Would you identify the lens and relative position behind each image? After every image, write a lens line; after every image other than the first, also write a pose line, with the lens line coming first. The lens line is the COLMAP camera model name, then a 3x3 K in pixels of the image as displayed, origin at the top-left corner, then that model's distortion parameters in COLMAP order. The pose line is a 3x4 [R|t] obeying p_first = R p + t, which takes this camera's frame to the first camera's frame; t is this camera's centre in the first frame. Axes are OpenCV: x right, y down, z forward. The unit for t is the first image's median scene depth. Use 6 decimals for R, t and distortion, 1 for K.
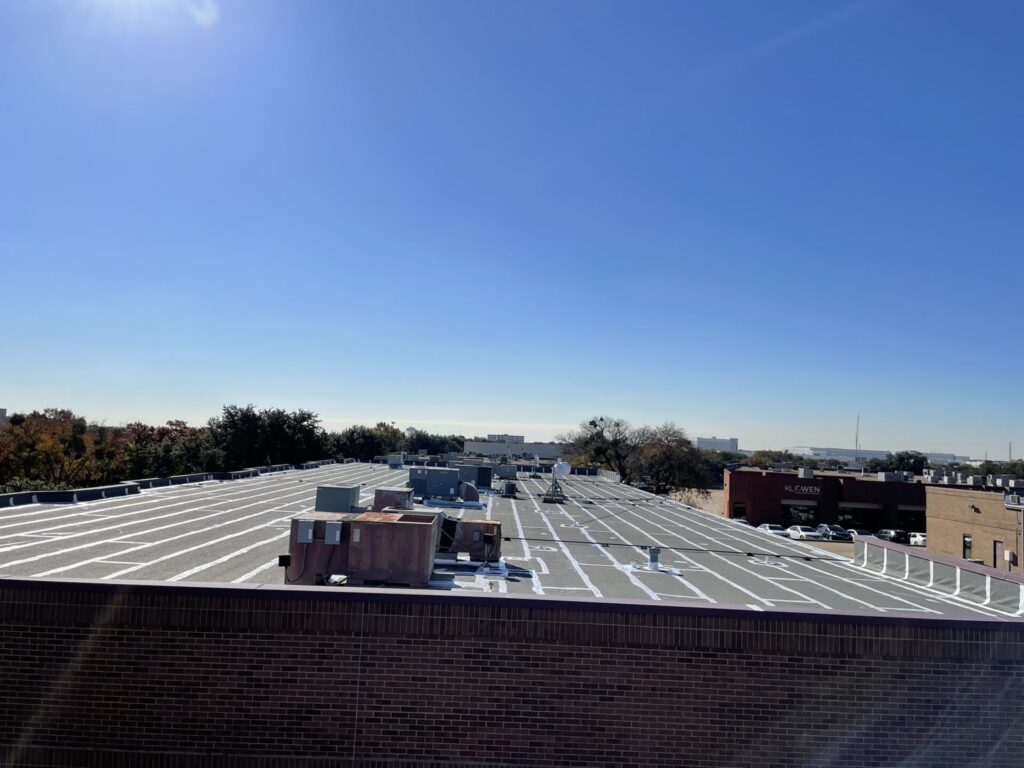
lens RADIAL K [[769.6, 0, 512.0], [0, 769.6, 384.0], [0, 0, 1]] dist [0.000534, 0.000254]
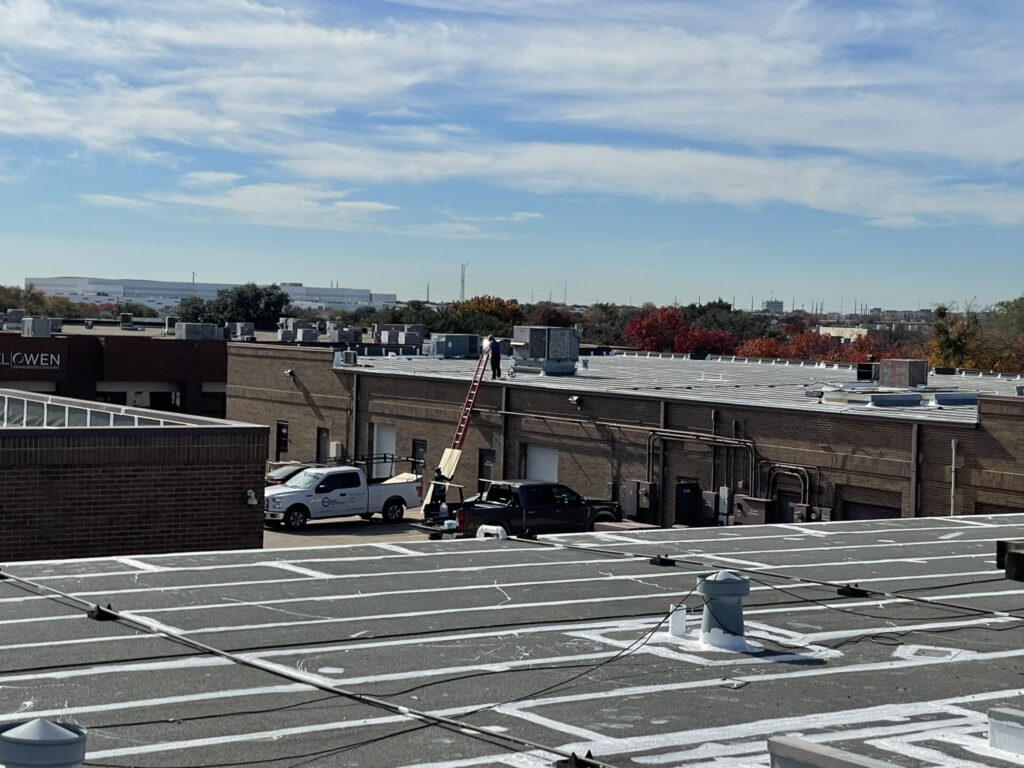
lens RADIAL K [[1906.7, 0, 512.0], [0, 1906.7, 384.0], [0, 0, 1]] dist [-0.006509, 0.050371]
pose [[0.835778, -0.038552, 0.547712, -0.035367], [-0.036436, 0.991439, 0.125384, -0.013833], [-0.547857, -0.124749, 0.827218, -0.205858]]
